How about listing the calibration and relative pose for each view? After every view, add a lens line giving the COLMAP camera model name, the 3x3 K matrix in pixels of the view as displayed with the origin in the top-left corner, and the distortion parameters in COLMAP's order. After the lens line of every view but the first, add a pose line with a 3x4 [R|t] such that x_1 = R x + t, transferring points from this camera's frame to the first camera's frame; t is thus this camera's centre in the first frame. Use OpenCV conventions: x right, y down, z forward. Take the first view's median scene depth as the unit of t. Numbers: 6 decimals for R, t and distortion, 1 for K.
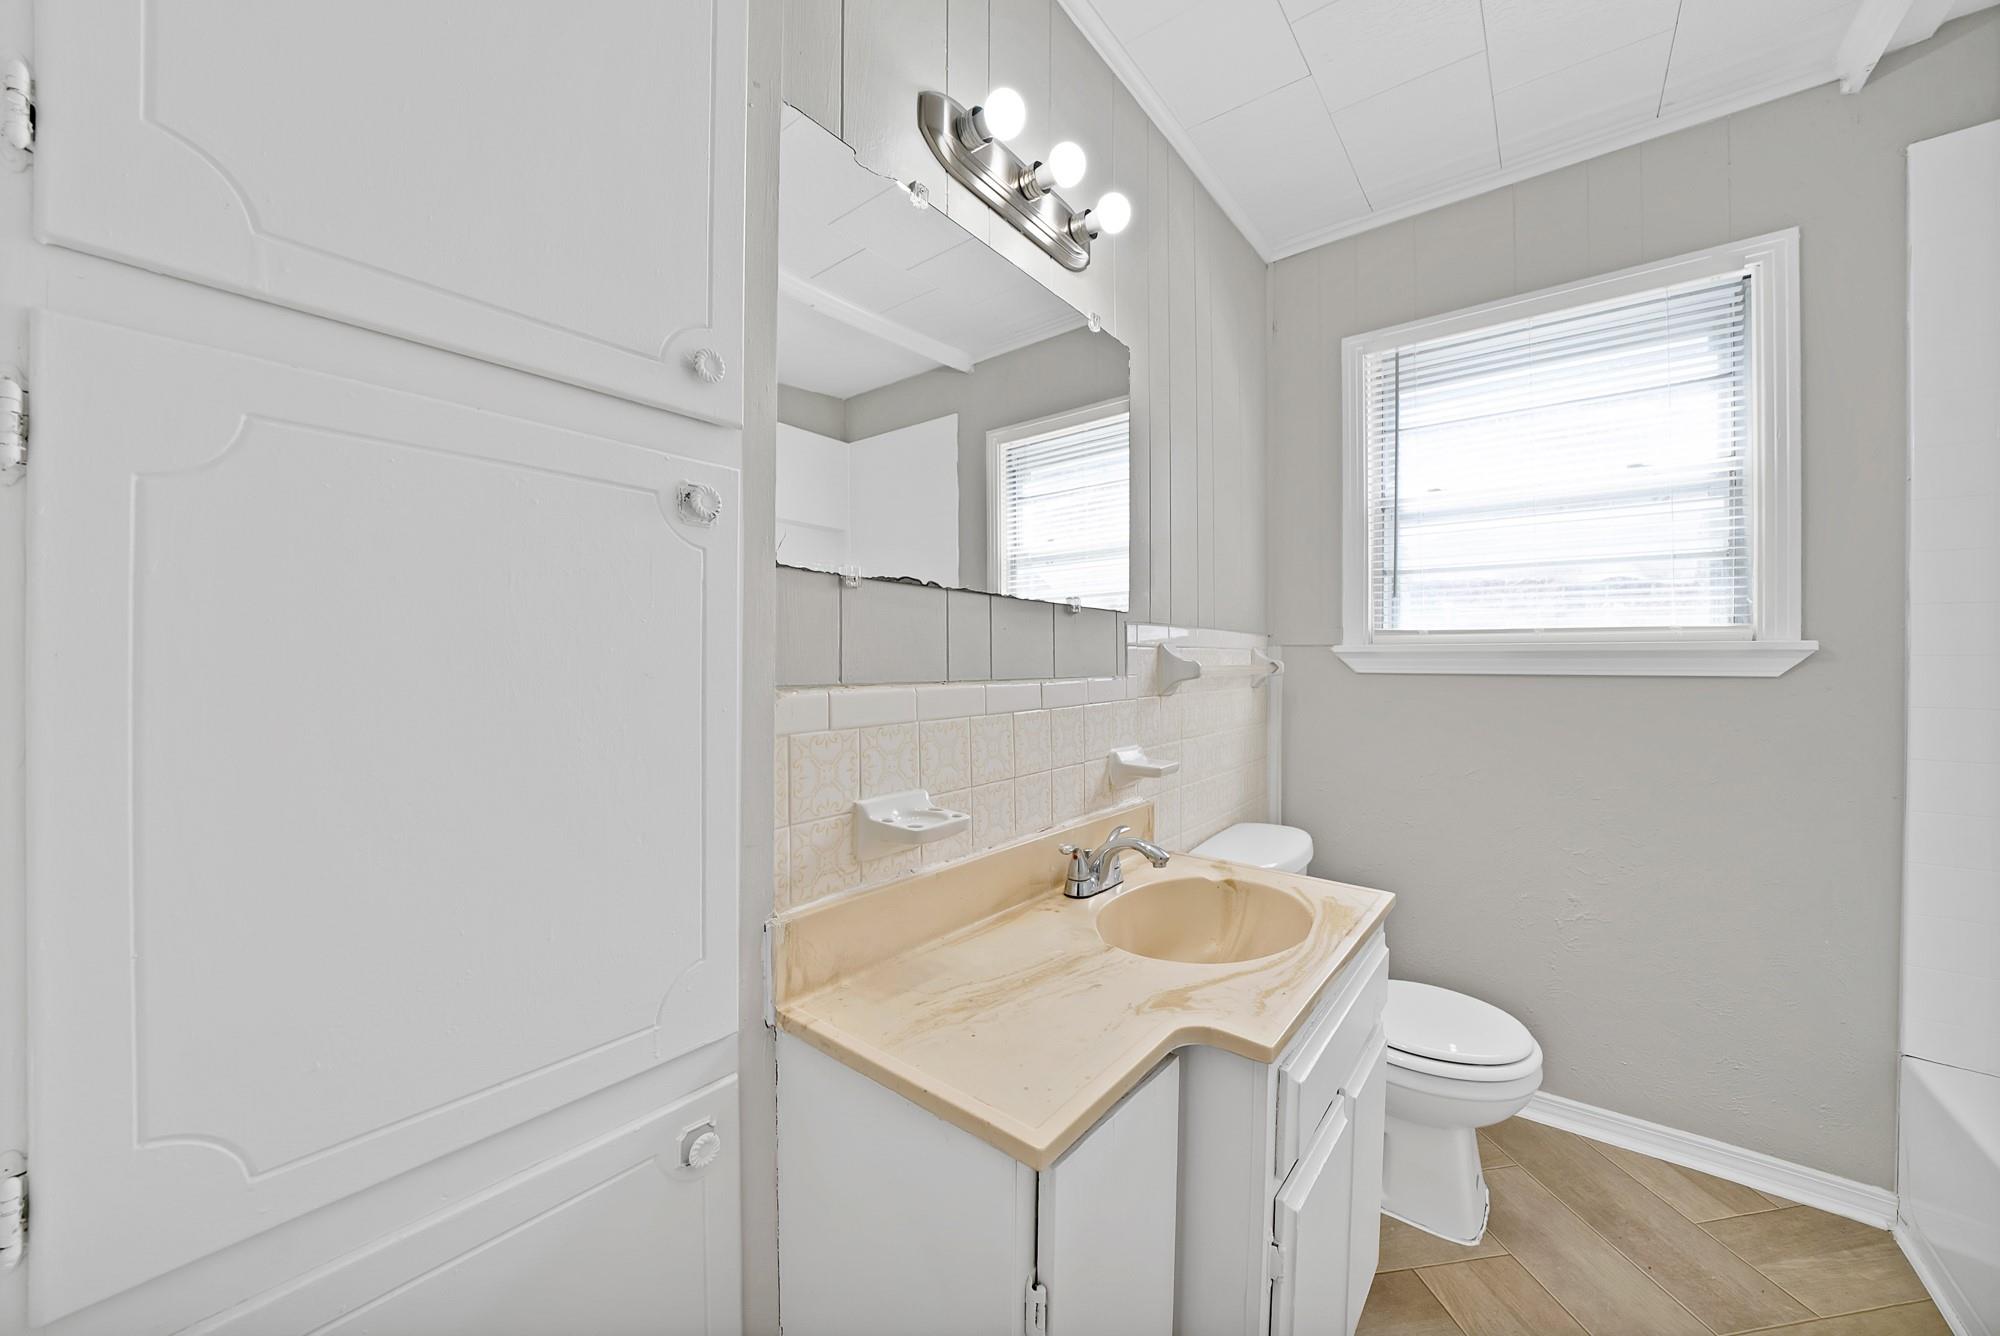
lens RADIAL K [[719.1, 0, 987.8], [0, 719.1, 668.9], [0, 0, 1]] dist [-0.028265, 0.003208]
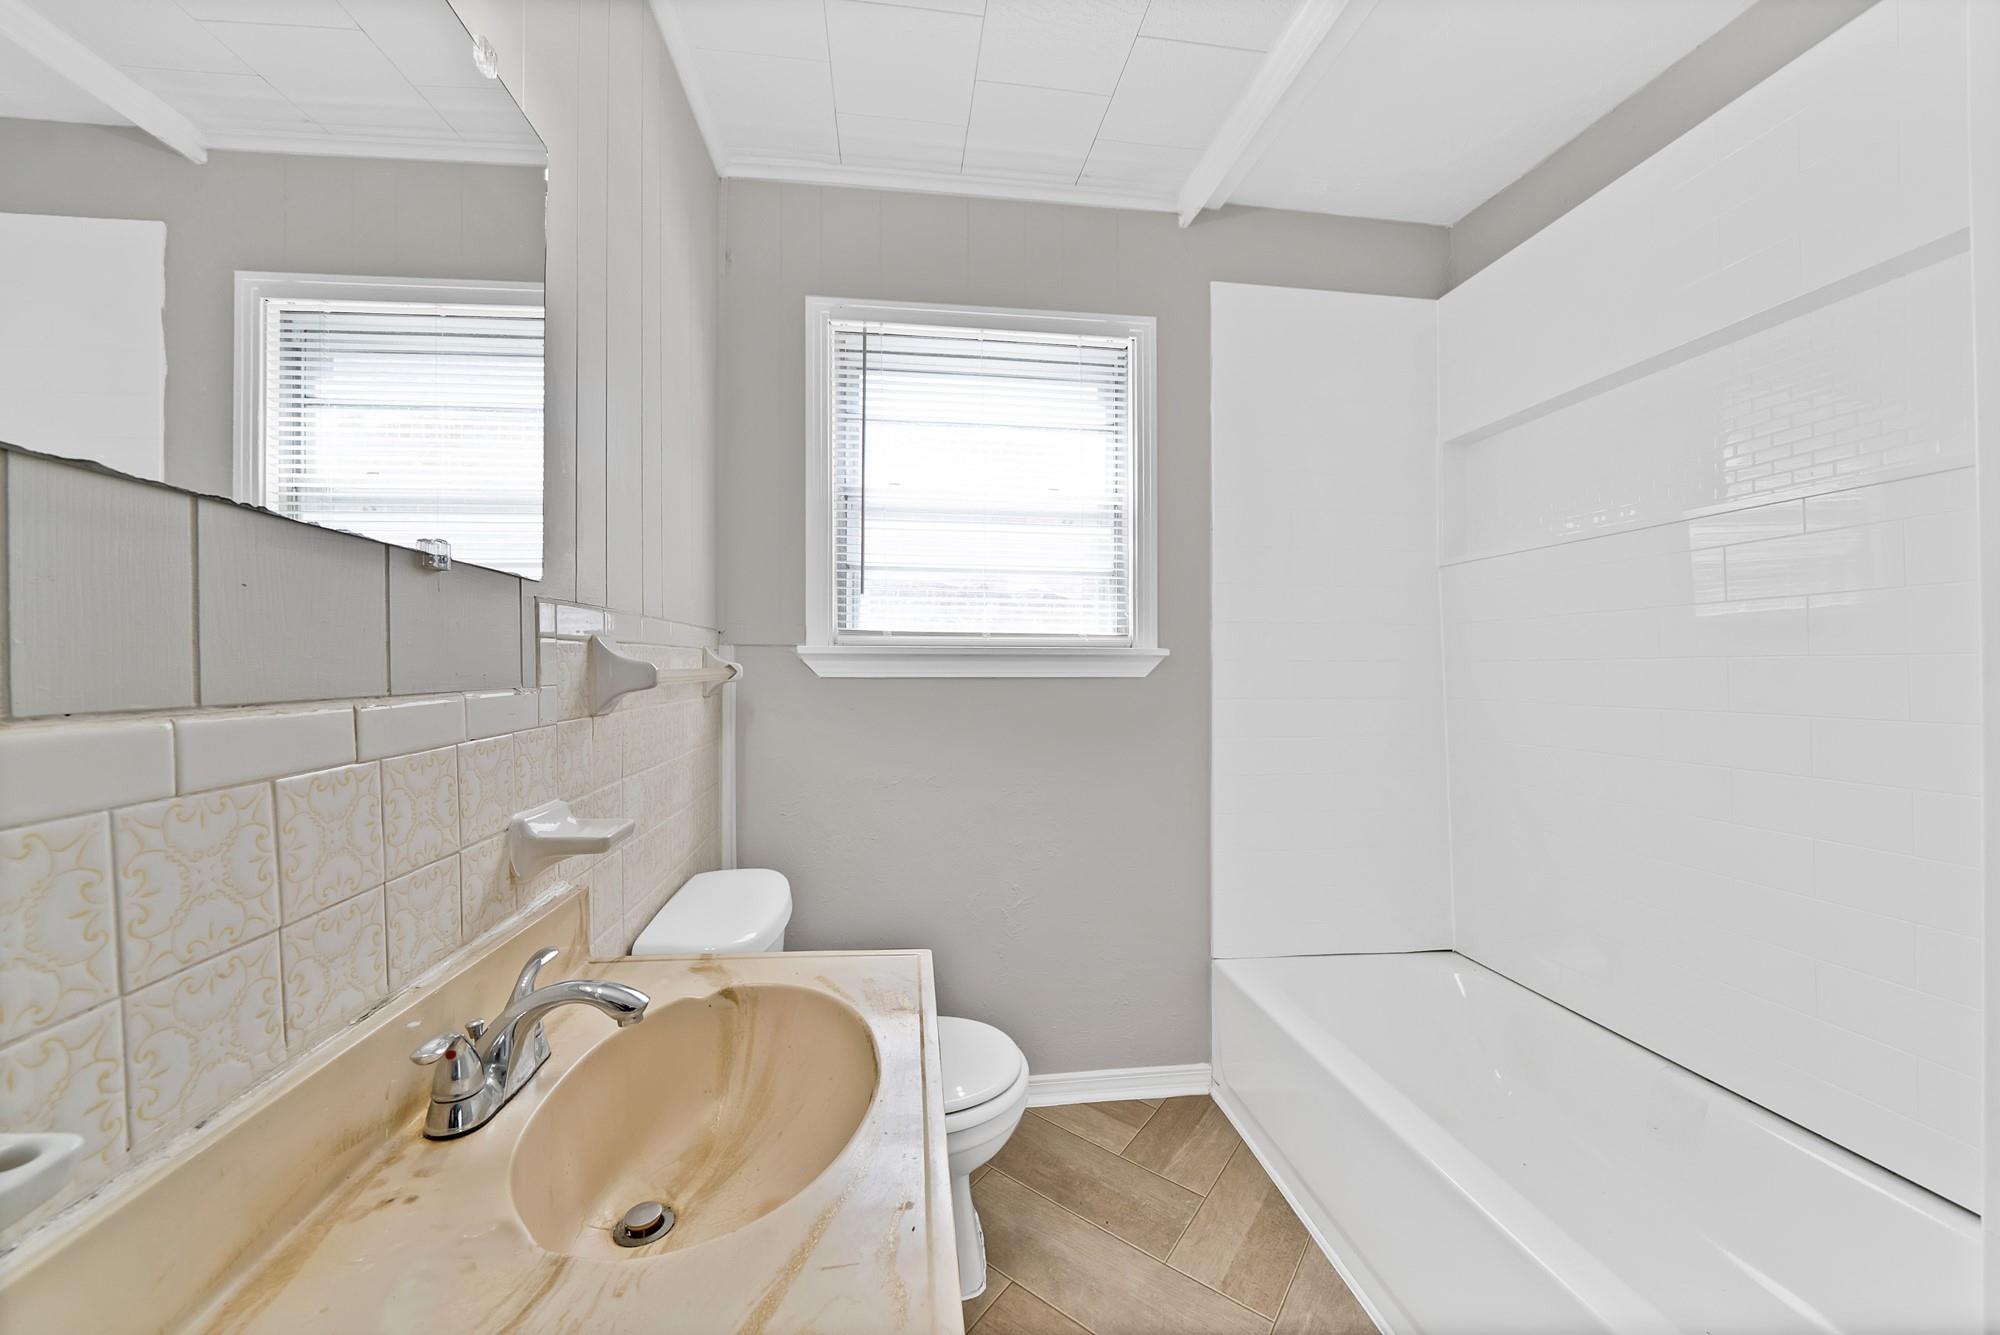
lens RADIAL K [[719.1, 0, 984.9], [0, 719.1, 669.2], [0, 0, 1]] dist [-0.028265, 0.003208]
pose [[0.692340, -0.003162, 0.721564, 0.023960], [0.006743, 0.999975, -0.002088, -0.001730], [-0.721540, 0.006312, 0.692344, 0.340985]]
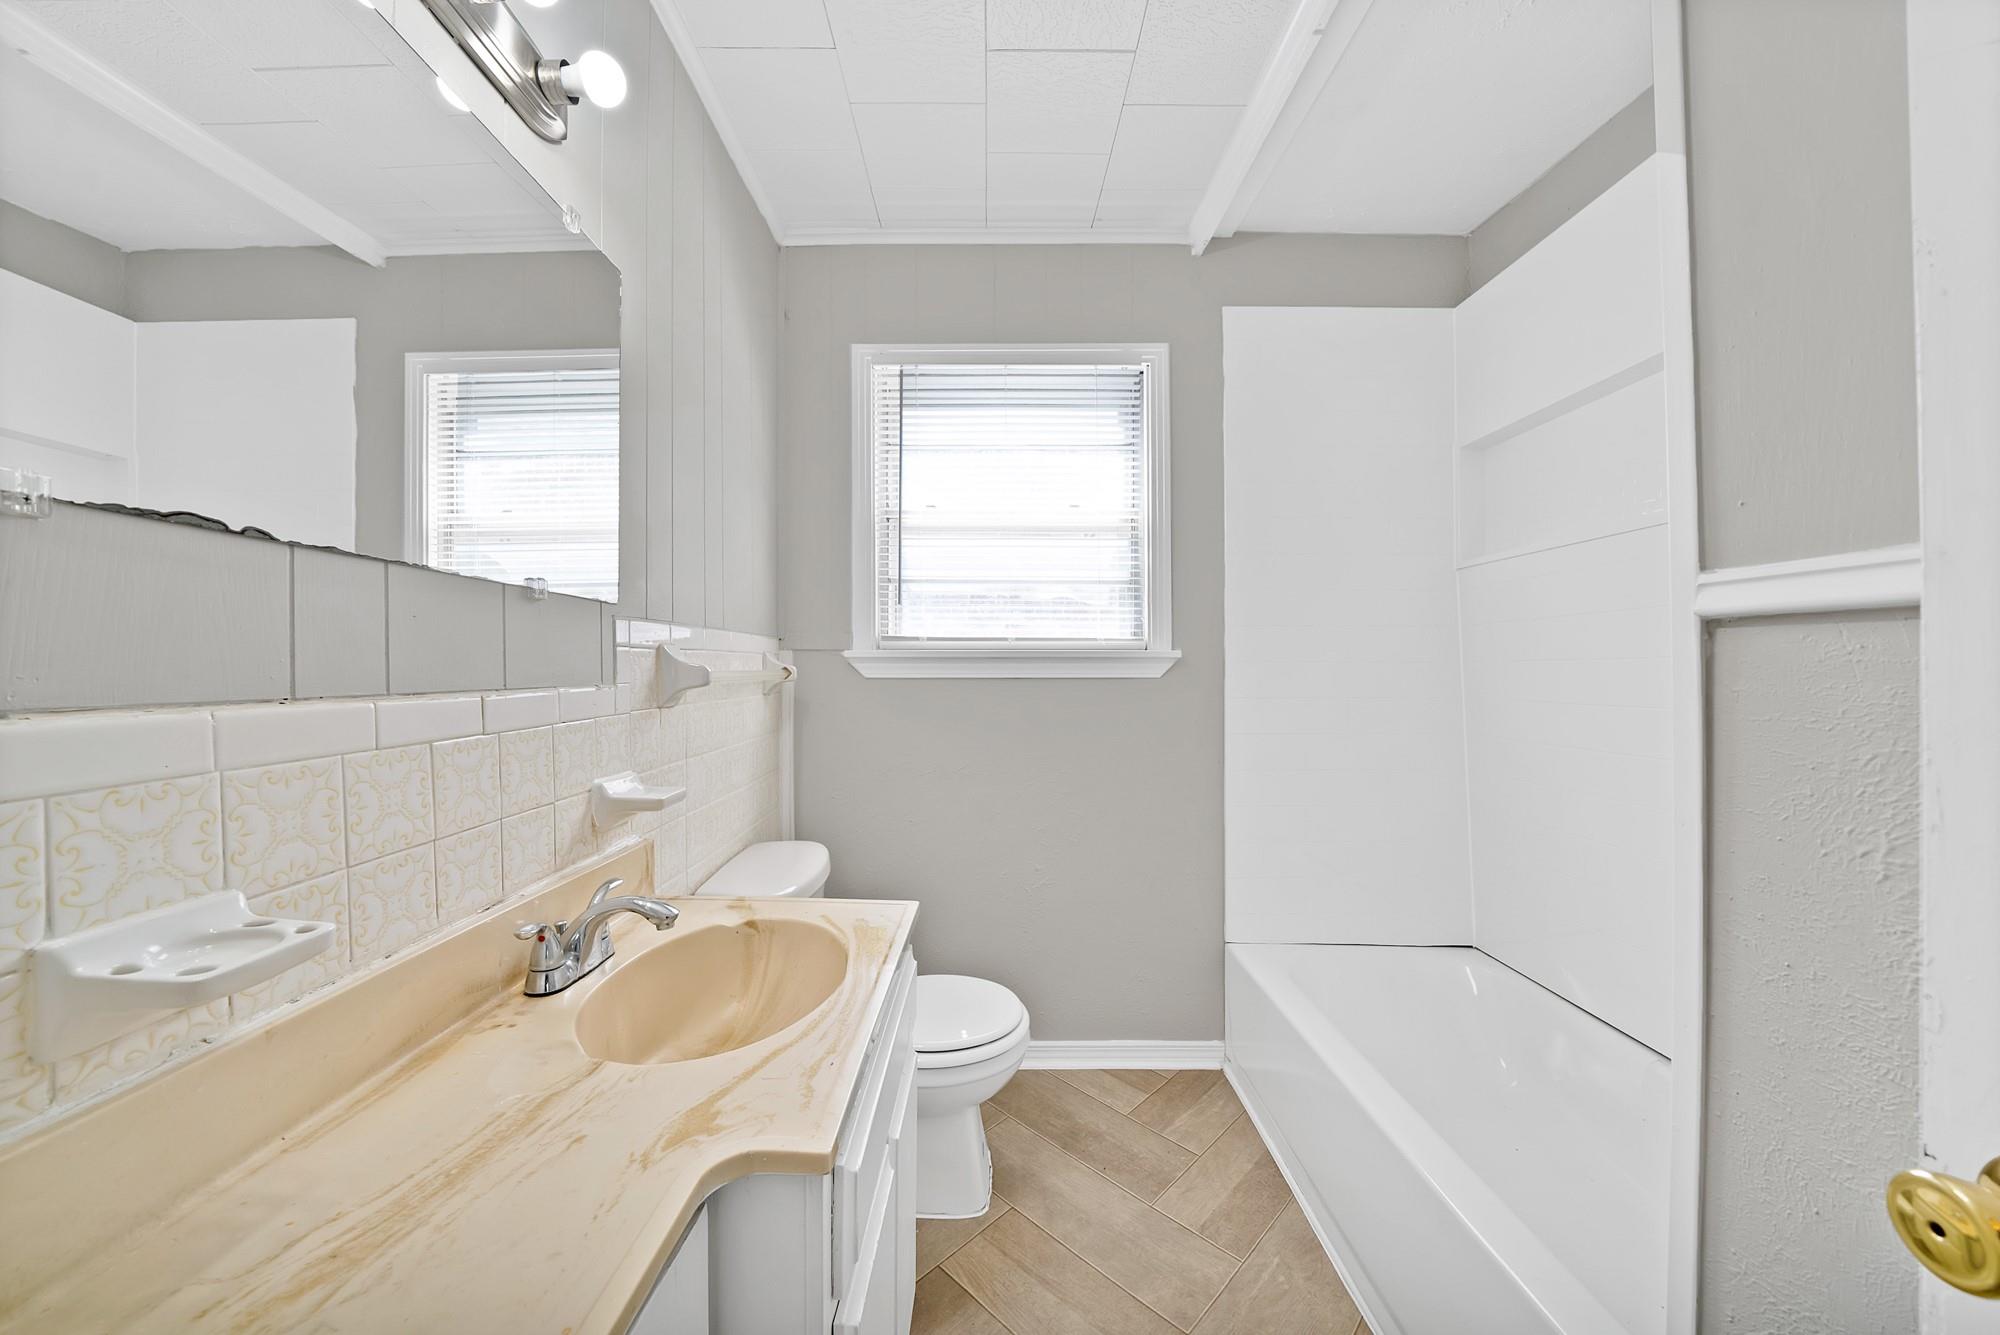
lens RADIAL K [[719.1, 0, 986.2], [0, 719.1, 668.7], [0, 0, 1]] dist [-0.028265, 0.003208]
pose [[0.781165, -0.002479, 0.624319, 0.024069], [0.008161, 0.999947, -0.006242, 0.000490], [-0.624271, 0.009971, 0.781144, 0.144322]]
